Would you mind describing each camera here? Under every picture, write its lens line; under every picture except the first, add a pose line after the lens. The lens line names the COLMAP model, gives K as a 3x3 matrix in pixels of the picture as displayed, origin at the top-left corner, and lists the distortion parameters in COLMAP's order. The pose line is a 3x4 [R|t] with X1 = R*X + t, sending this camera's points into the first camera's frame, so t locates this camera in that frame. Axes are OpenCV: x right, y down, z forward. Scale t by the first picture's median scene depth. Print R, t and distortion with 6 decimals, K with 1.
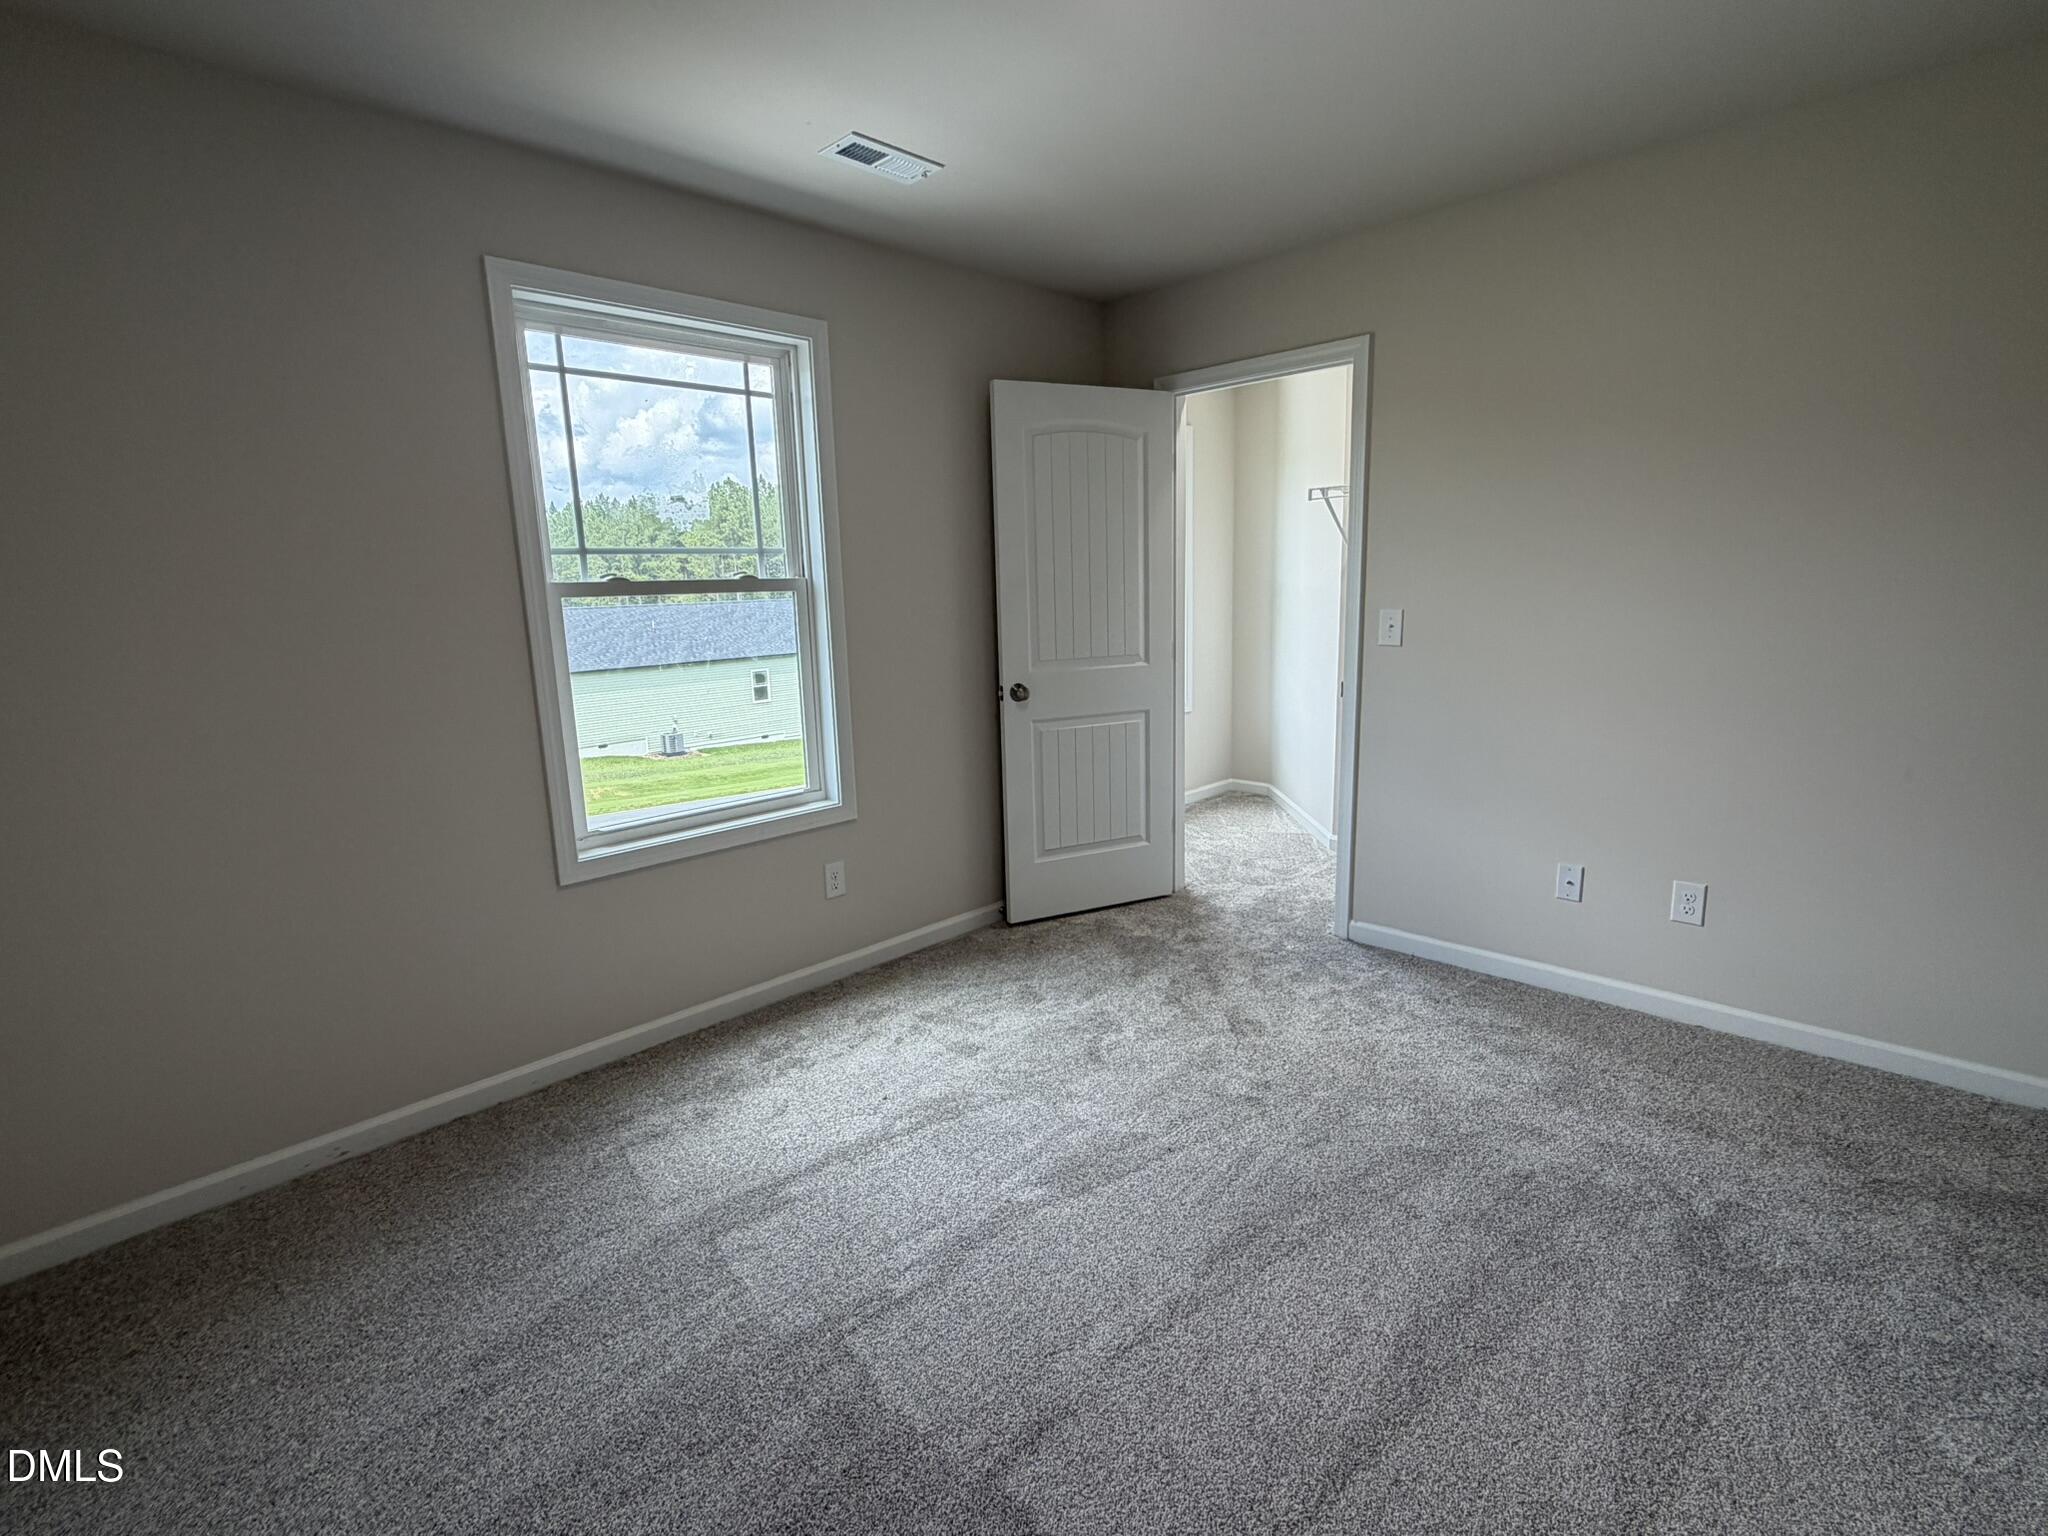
lens RADIAL K [[985.6, 0, 1024.7], [0, 985.6, 763.8], [0, 0, 1]] dist [-0.000240, 0.000148]
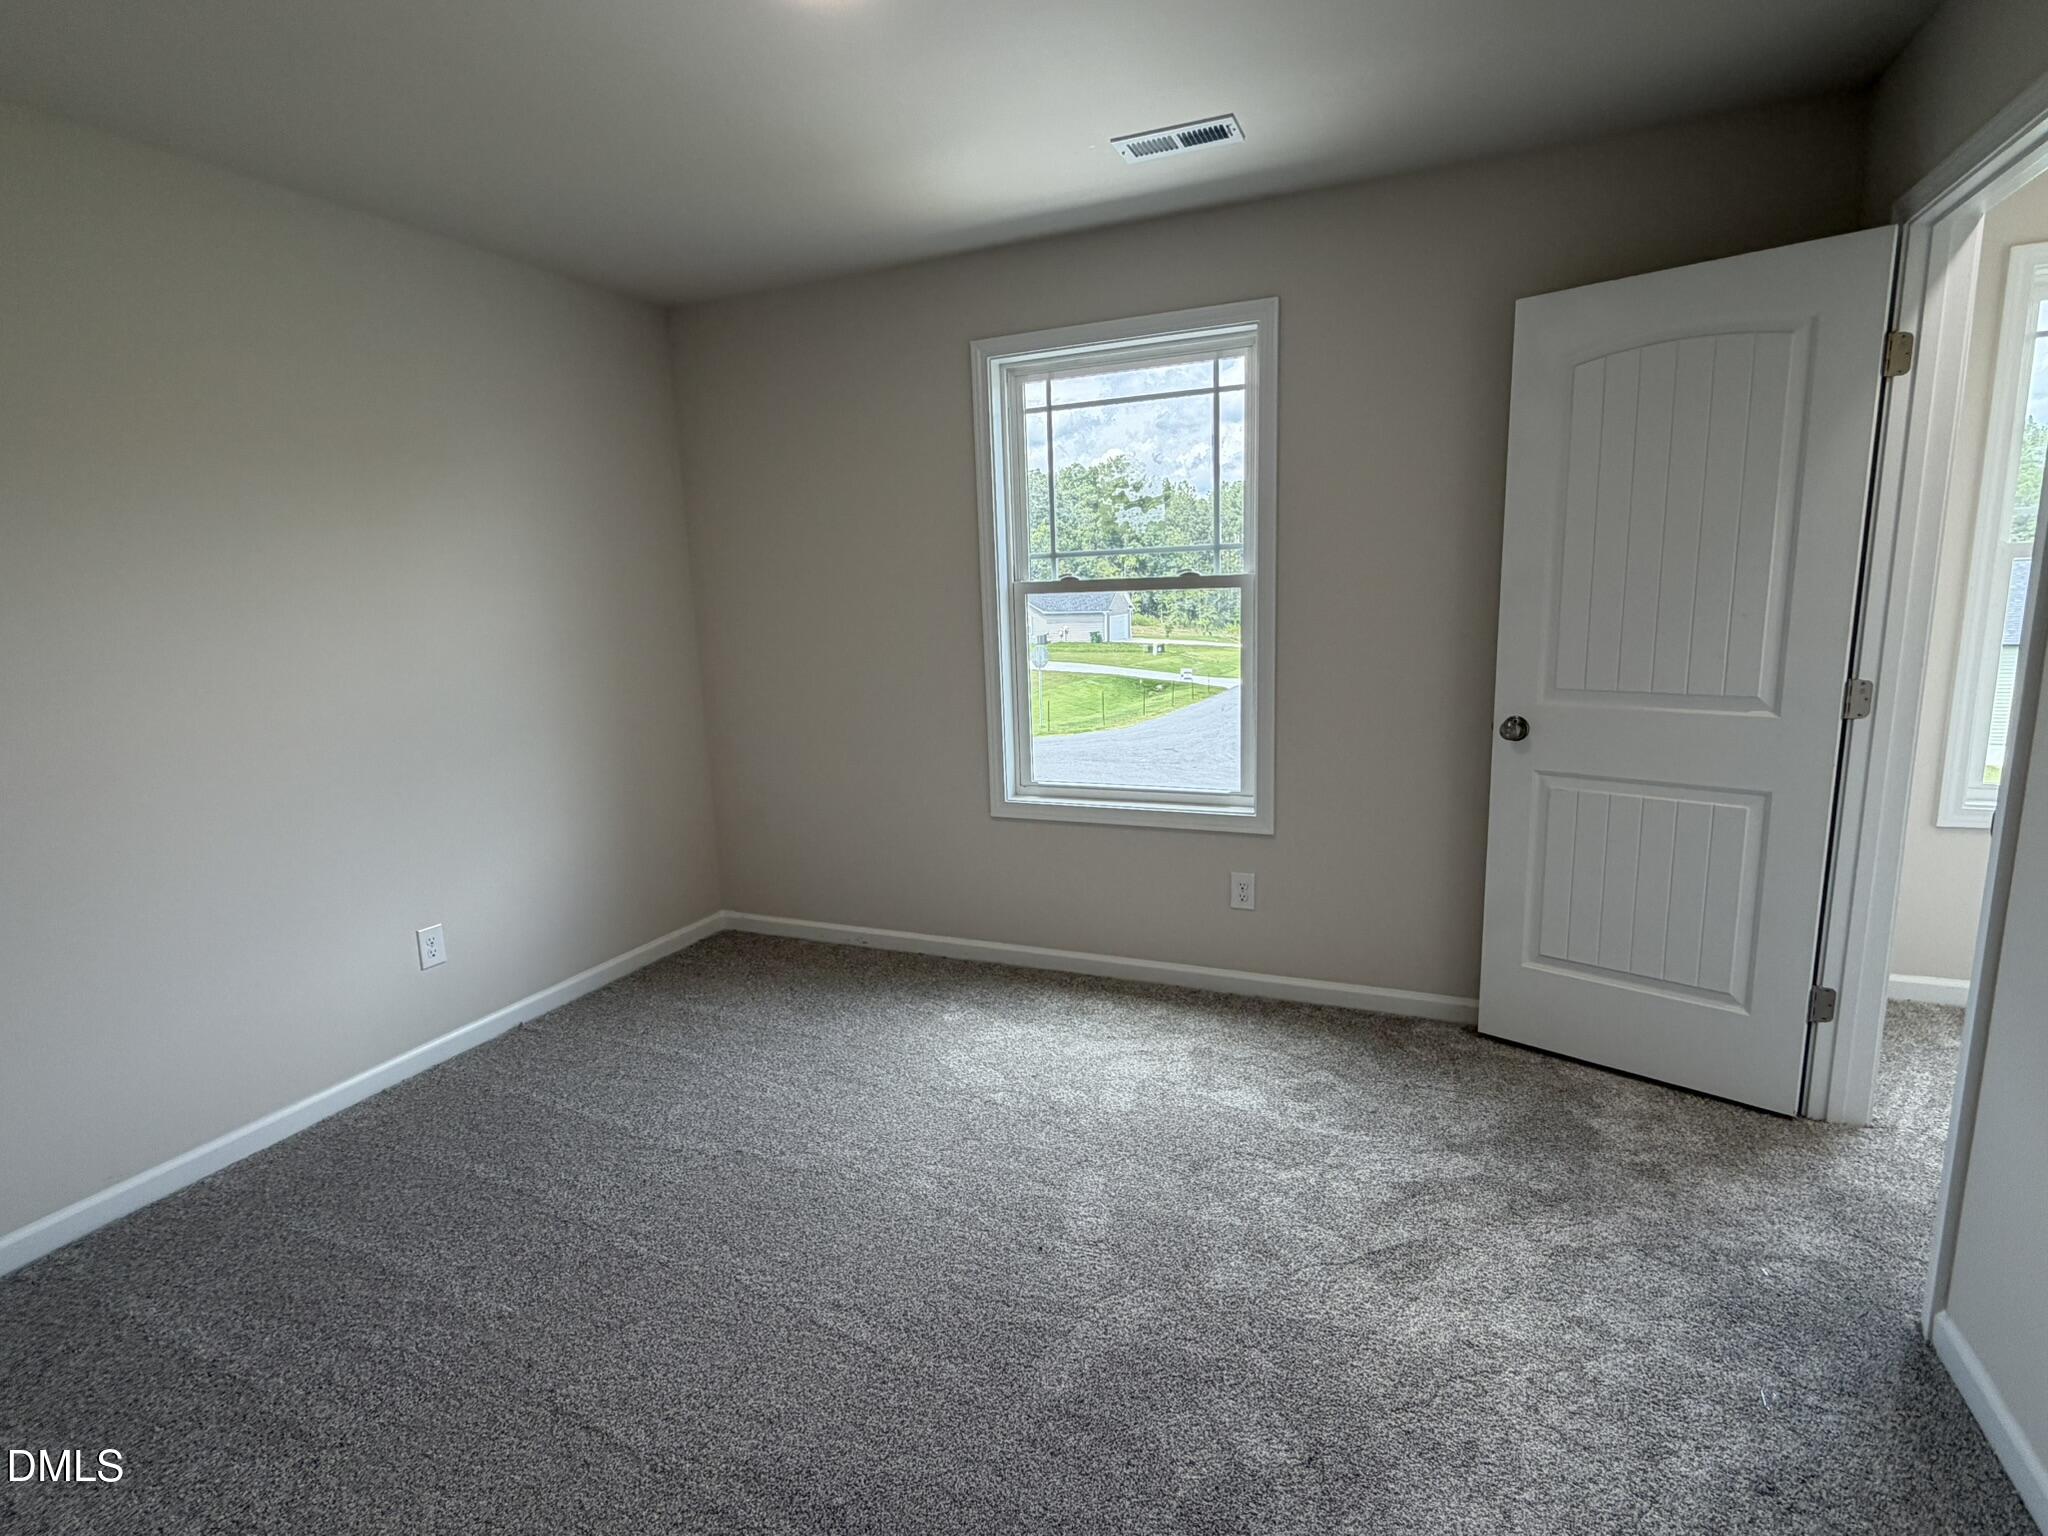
lens RADIAL K [[1013.4, 0, 1025.1], [0, 1013.4, 776.3], [0, 0, 1]] dist [0.000667, -0.000083]
pose [[0.359691, 0.185772, -0.914391, 0.611297], [-0.149990, 0.978747, 0.139846, -0.097621], [0.920937, 0.086848, 0.379911, 0.424570]]
